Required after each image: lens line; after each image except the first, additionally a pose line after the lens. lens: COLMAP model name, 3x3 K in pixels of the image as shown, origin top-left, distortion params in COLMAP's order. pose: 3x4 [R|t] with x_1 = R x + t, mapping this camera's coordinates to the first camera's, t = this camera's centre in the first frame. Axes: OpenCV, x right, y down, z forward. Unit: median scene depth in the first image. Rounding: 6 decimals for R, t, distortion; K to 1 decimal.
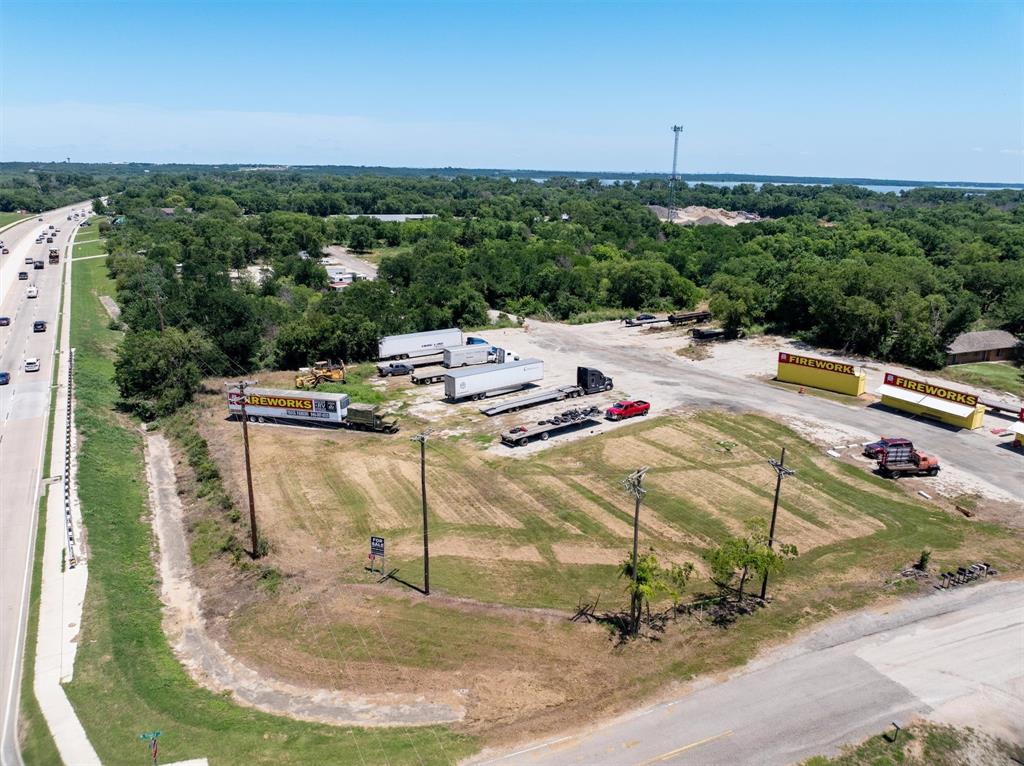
lens RADIAL K [[721.7, 0, 510.3], [0, 721.7, 379.3], [0, 0, 1]] dist [-0.037102, 0.000130]
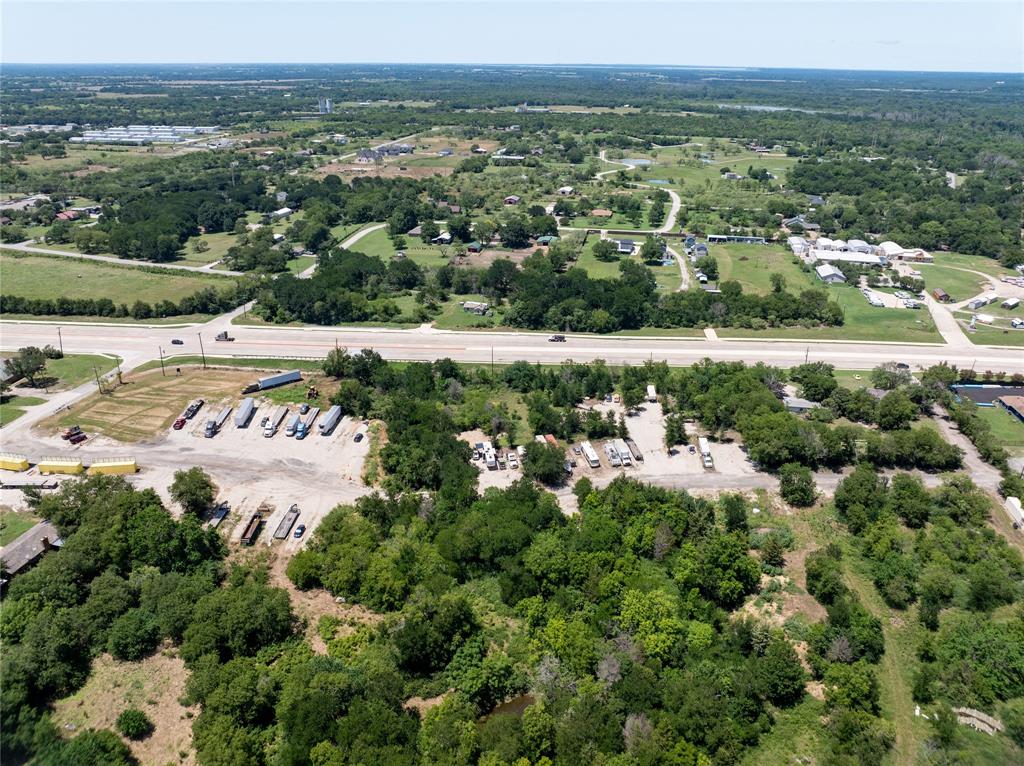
lens RADIAL K [[721.7, 0, 510.3], [0, 721.7, 379.3], [0, 0, 1]] dist [-0.037102, 0.000130]
pose [[-0.544395, 0.318451, -0.776030, 1.545378], [-0.251763, 0.820453, 0.513295, -1.803448], [0.800156, 0.474811, -0.366476, 2.976352]]
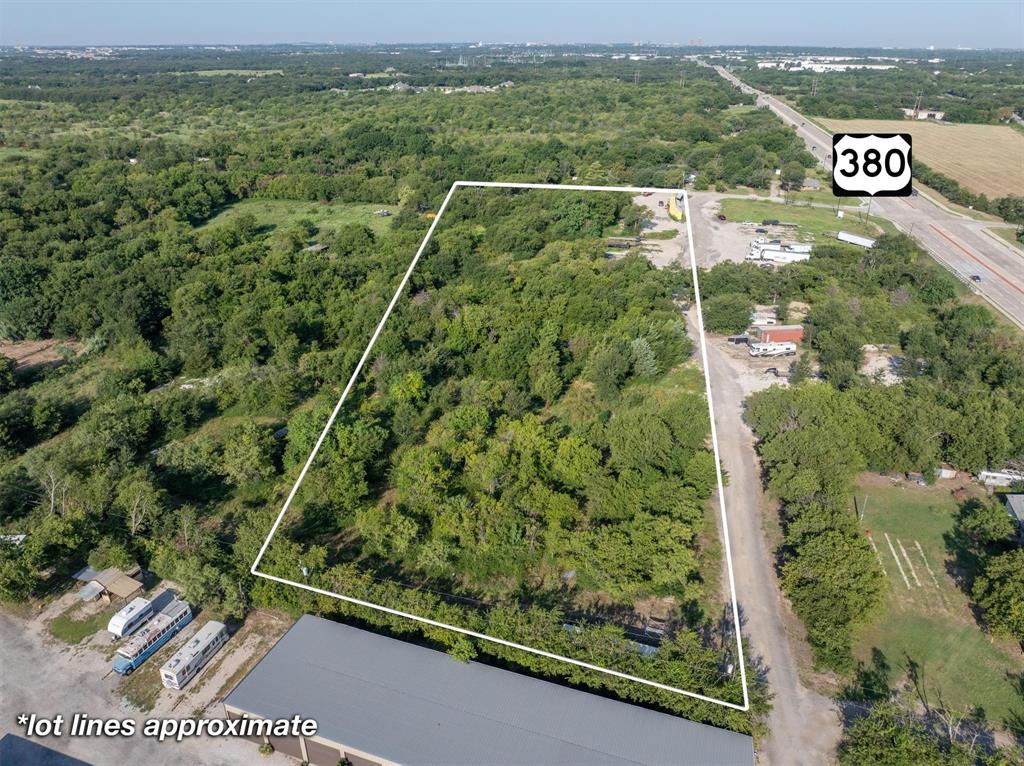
lens RADIAL K [[721.7, 0, 510.3], [0, 721.7, 379.3], [0, 0, 1]] dist [-0.037102, 0.000130]
pose [[-0.747359, -0.303118, 0.591248, -1.225115], [0.169517, 0.773431, 0.610794, -1.672732], [-0.642432, 0.556709, -0.526647, 4.033831]]
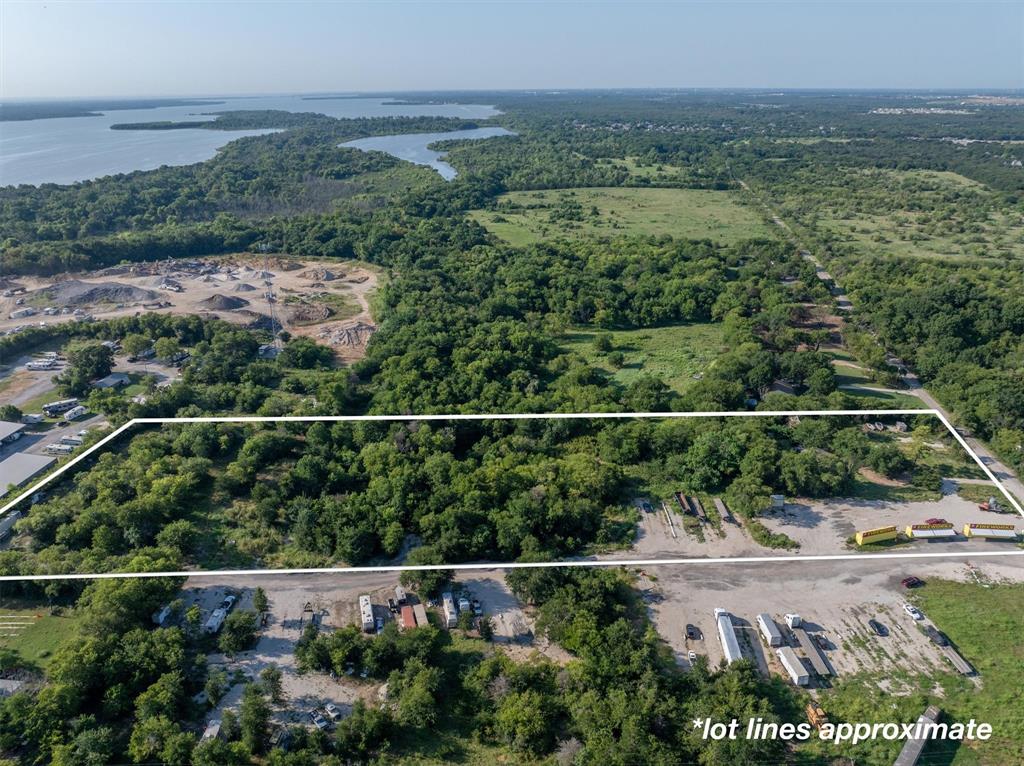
lens RADIAL K [[721.7, 0, 510.3], [0, 721.7, 379.3], [0, 0, 1]] dist [-0.037102, 0.000130]
pose [[0.493812, -0.354531, 0.794014, -1.742766], [0.263087, 0.931230, 0.252181, -1.378208], [-0.828815, 0.084365, 0.553125, 0.844952]]
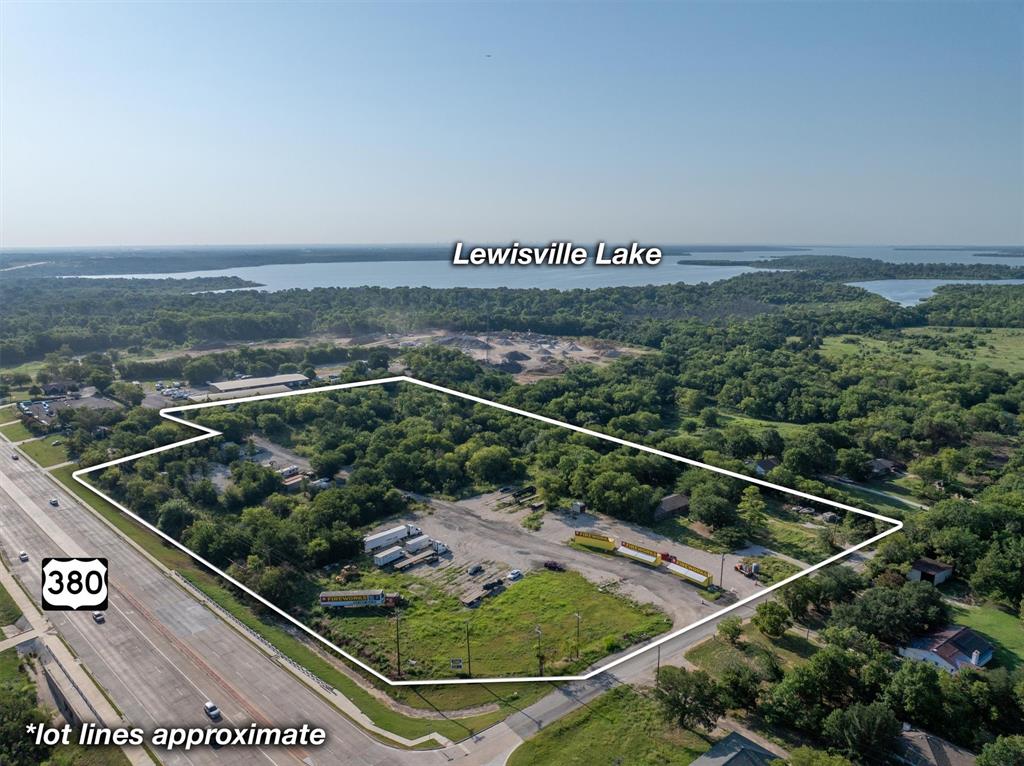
lens RADIAL K [[721.7, 0, 510.3], [0, 721.7, 379.3], [0, 0, 1]] dist [-0.037102, 0.000130]
pose [[0.961315, -0.074851, 0.265086, -0.387139], [0.098882, 0.991999, -0.078482, -0.394397], [-0.257091, 0.101658, 0.961025, -1.188186]]
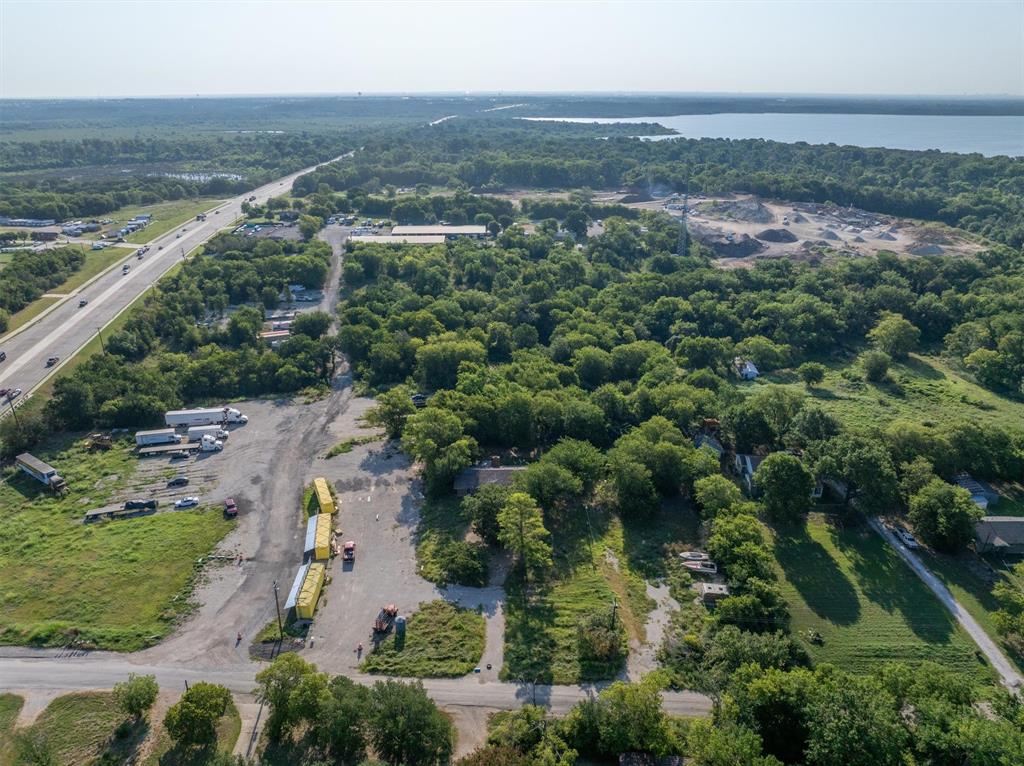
lens RADIAL K [[721.7, 0, 510.3], [0, 721.7, 379.3], [0, 0, 1]] dist [-0.037102, 0.000130]
pose [[0.934217, 0.113781, -0.338072, 1.518815], [-0.080816, 0.990632, 0.110079, -0.525984], [0.347430, -0.075516, 0.934660, -0.304572]]
